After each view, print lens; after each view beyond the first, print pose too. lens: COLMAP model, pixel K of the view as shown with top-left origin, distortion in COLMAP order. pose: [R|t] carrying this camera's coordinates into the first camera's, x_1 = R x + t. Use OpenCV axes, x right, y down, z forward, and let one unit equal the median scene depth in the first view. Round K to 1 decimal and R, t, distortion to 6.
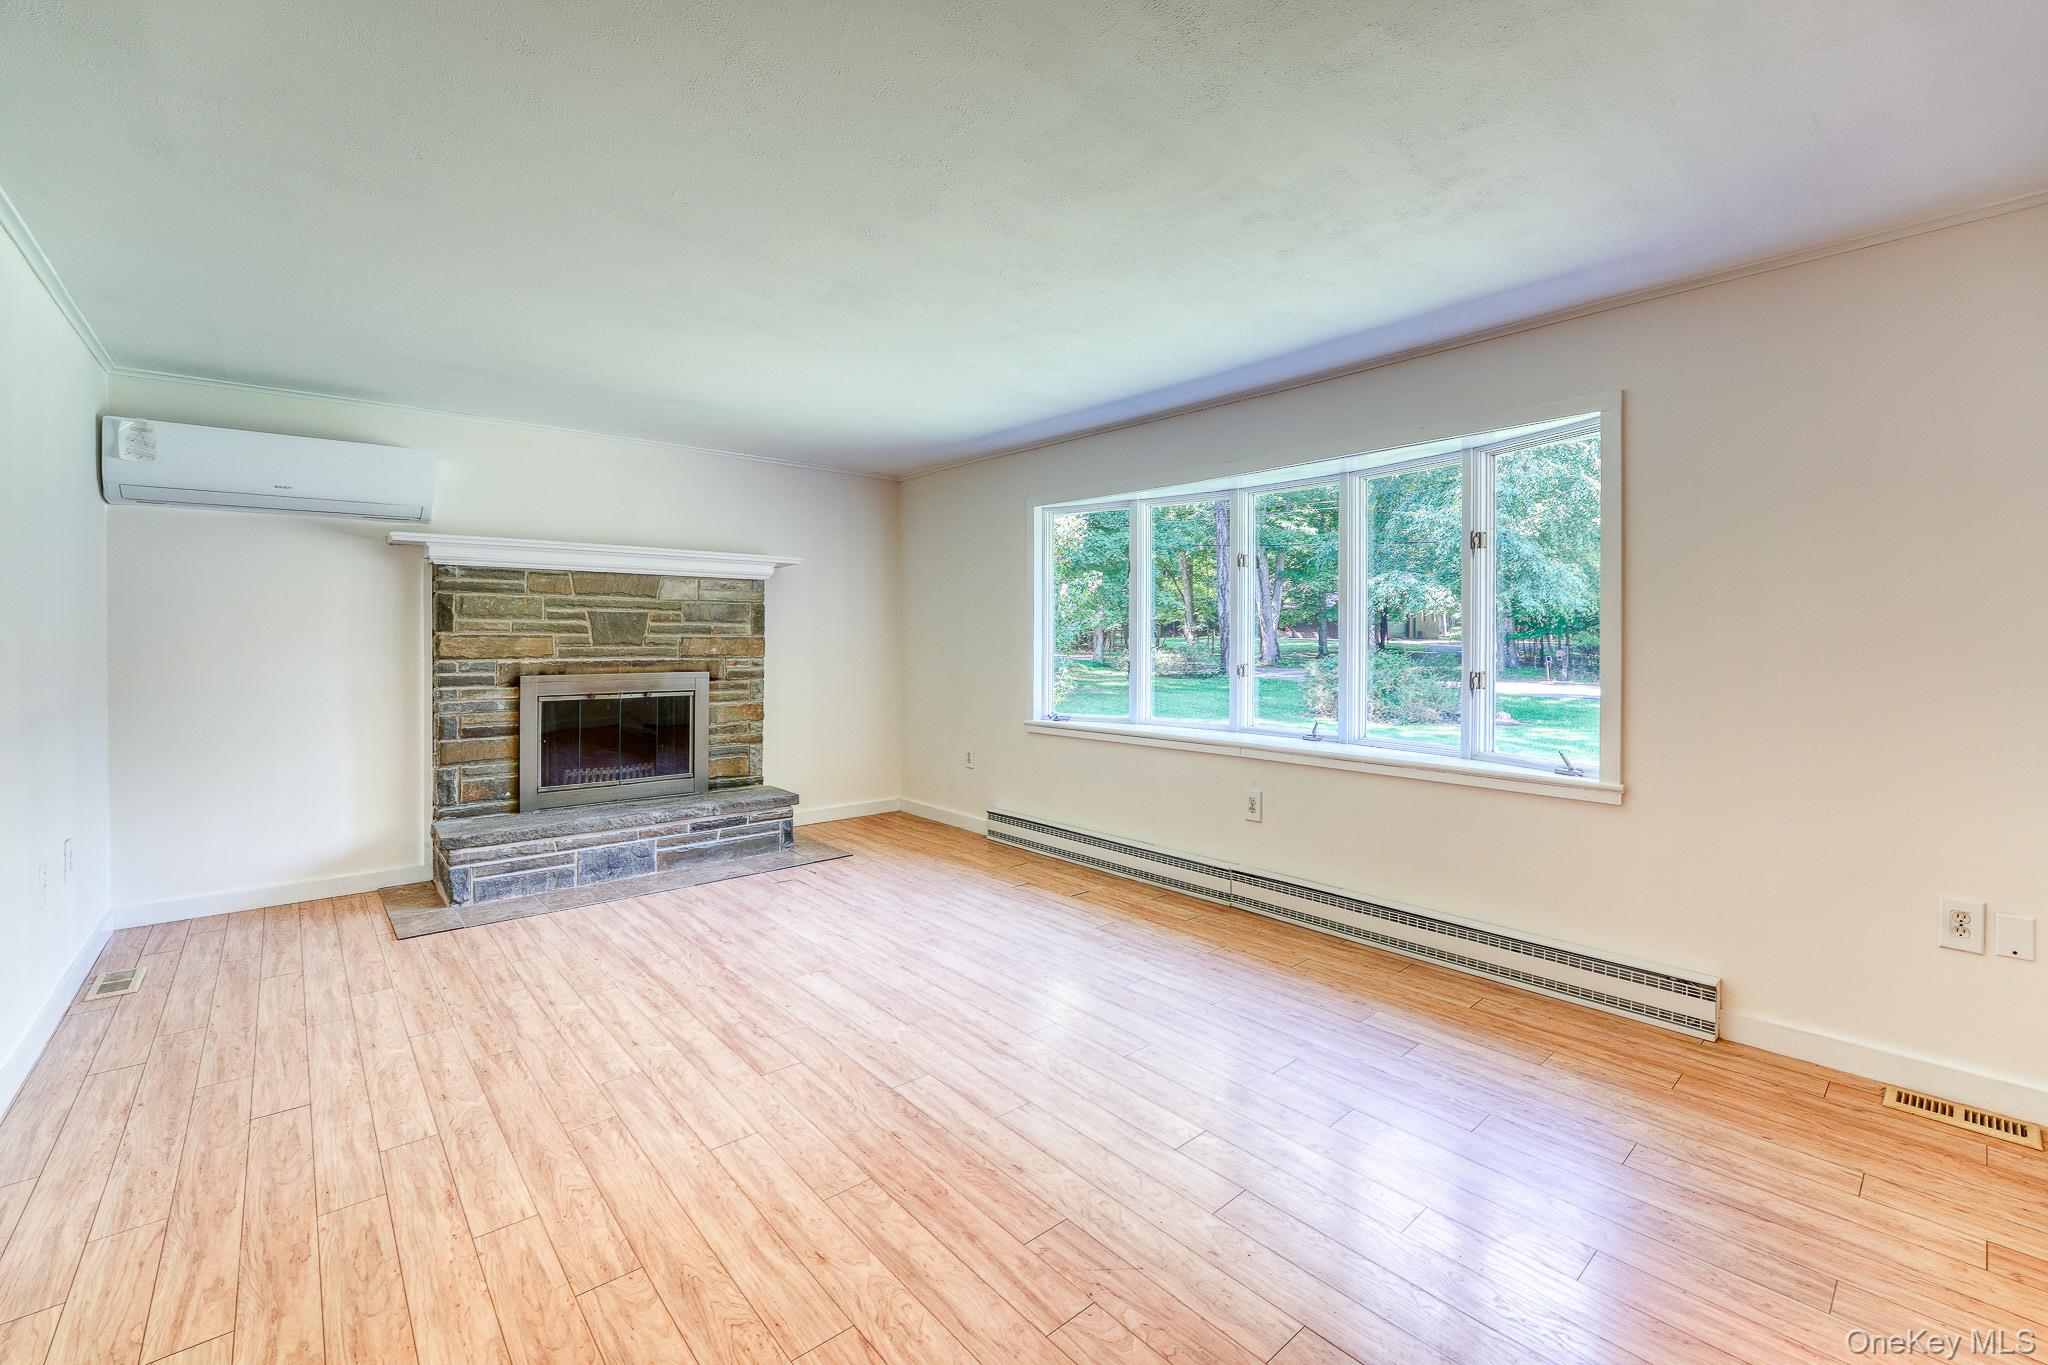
lens RADIAL K [[855.8, 0, 1021.8], [0, 855.8, 638.5], [0, 0, 1]] dist [-0.024272, 0.003119]
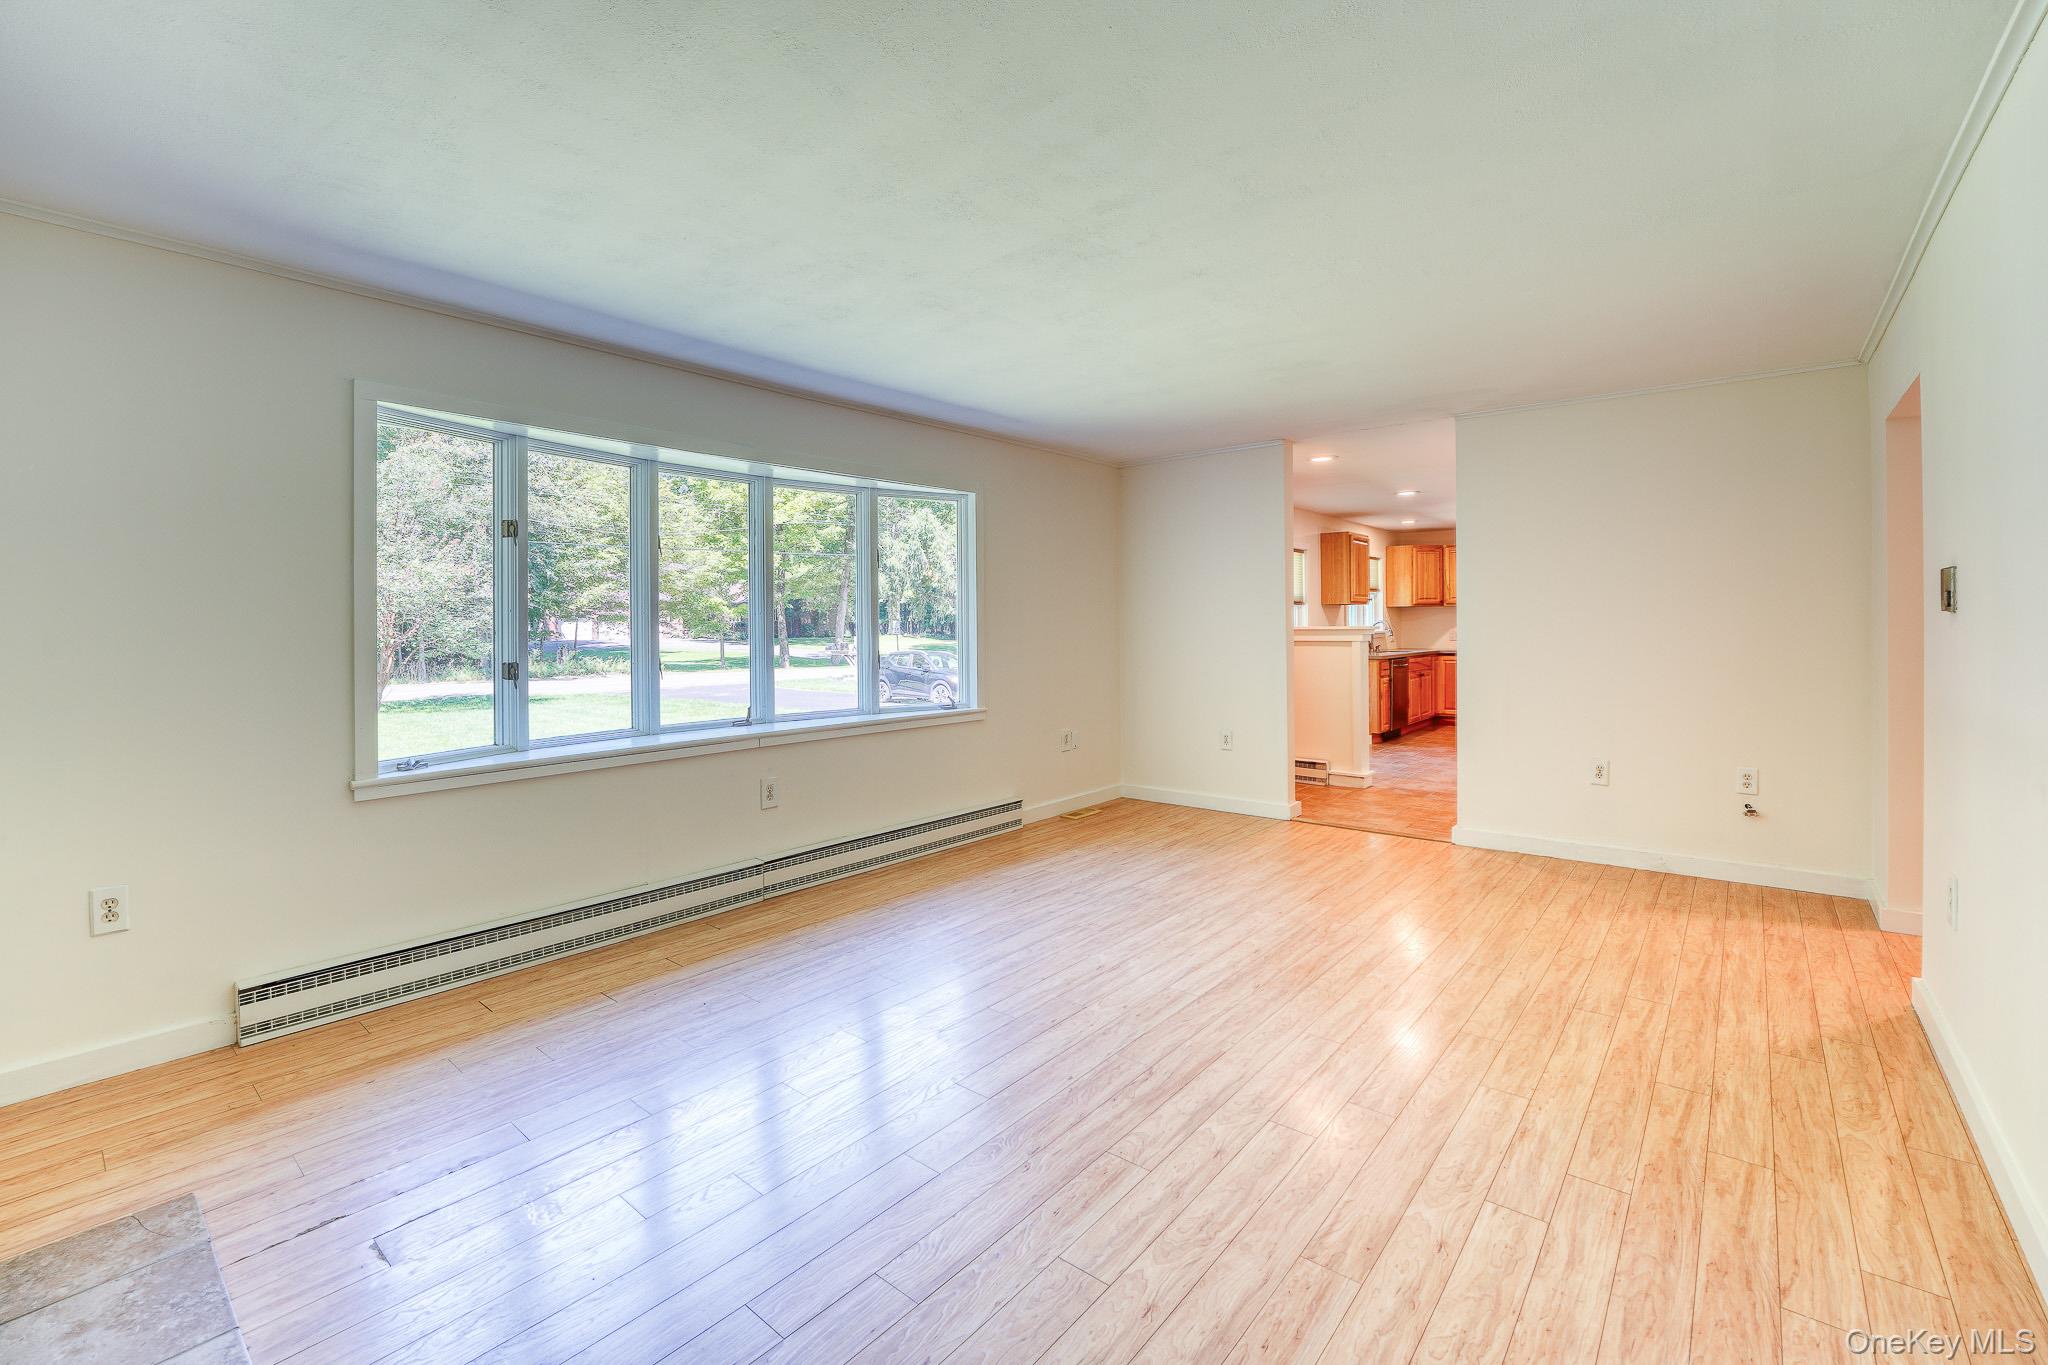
lens RADIAL K [[872.9, 0, 1031.3], [0, 872.9, 612.6], [0, 0, 1]] dist [-0.022313, 0.000589]
pose [[-0.159140, 0.014285, 0.987153, -1.251033], [0.011450, 0.999855, -0.012623, -0.002753], [-0.987190, 0.009294, -0.159280, 1.332998]]
